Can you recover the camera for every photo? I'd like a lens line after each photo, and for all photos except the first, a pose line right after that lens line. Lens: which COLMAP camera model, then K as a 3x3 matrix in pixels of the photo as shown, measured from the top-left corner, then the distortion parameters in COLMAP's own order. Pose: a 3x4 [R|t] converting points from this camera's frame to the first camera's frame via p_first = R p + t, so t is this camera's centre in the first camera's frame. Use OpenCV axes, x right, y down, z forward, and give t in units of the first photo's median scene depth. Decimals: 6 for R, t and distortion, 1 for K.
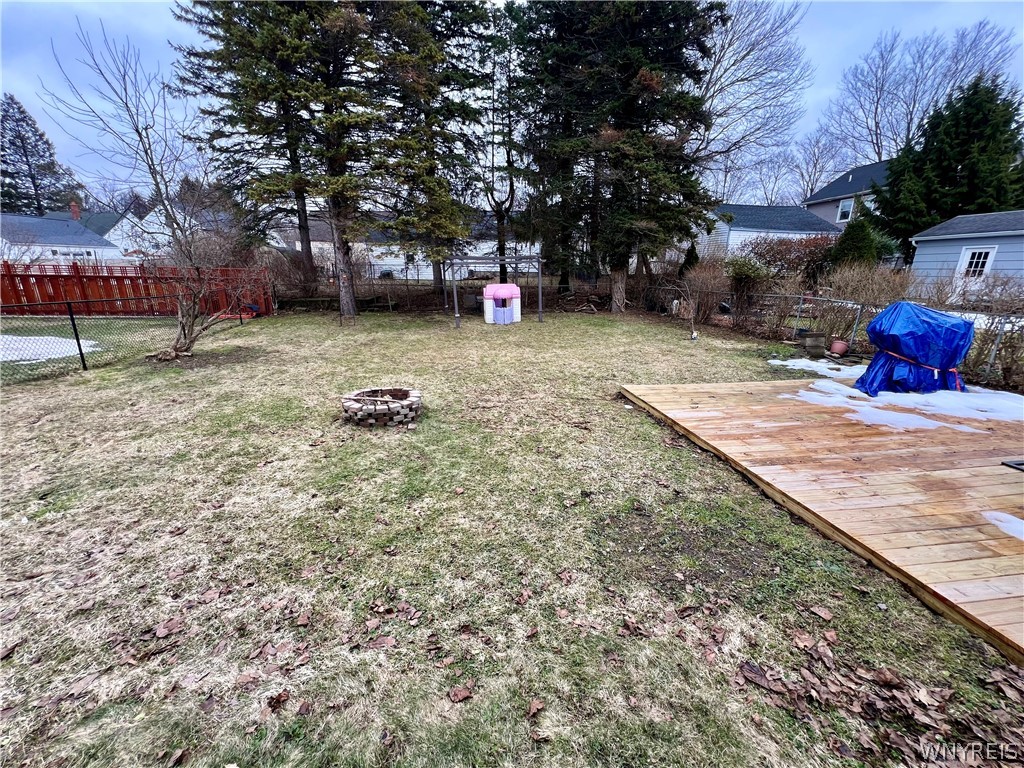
lens RADIAL K [[407.6, 0, 516.5], [0, 407.6, 385.4], [0, 0, 1]] dist [-0.000439, -0.000065]
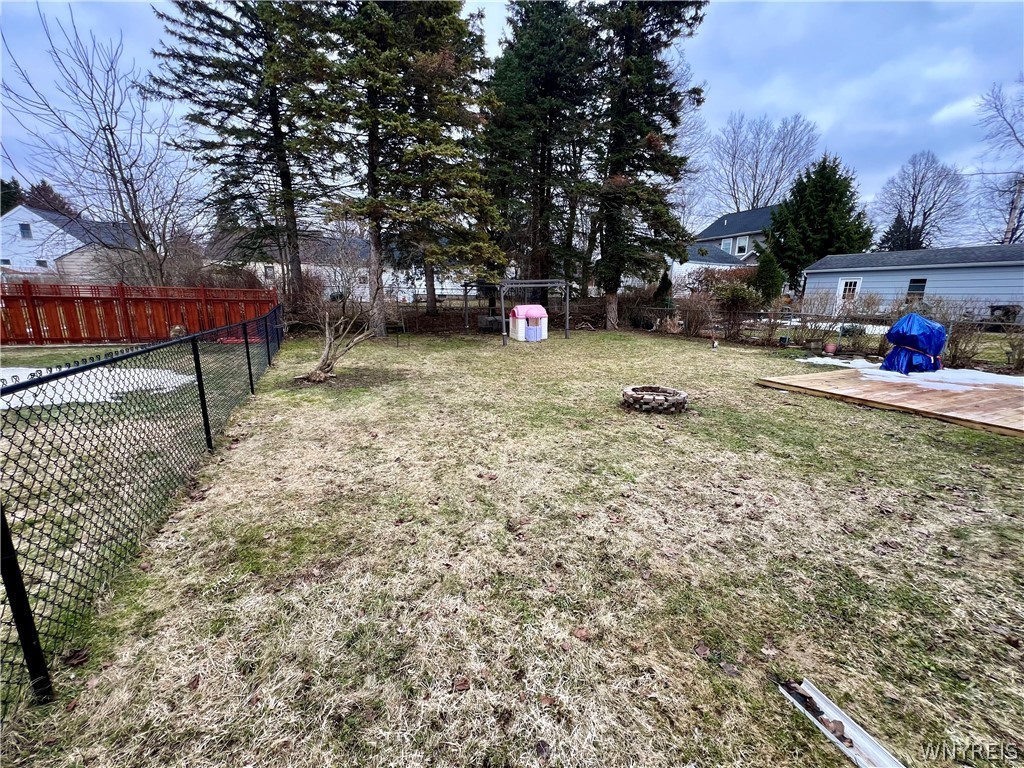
lens RADIAL K [[407.6, 0, 512.4], [0, 407.6, 384.5], [0, 0, 1]] dist [-0.000439, -0.000065]
pose [[0.963574, -0.053456, 0.262045, -0.345136], [0.067967, 0.996598, -0.046621, 0.010955], [-0.258661, 0.062733, 0.963929, -0.025693]]
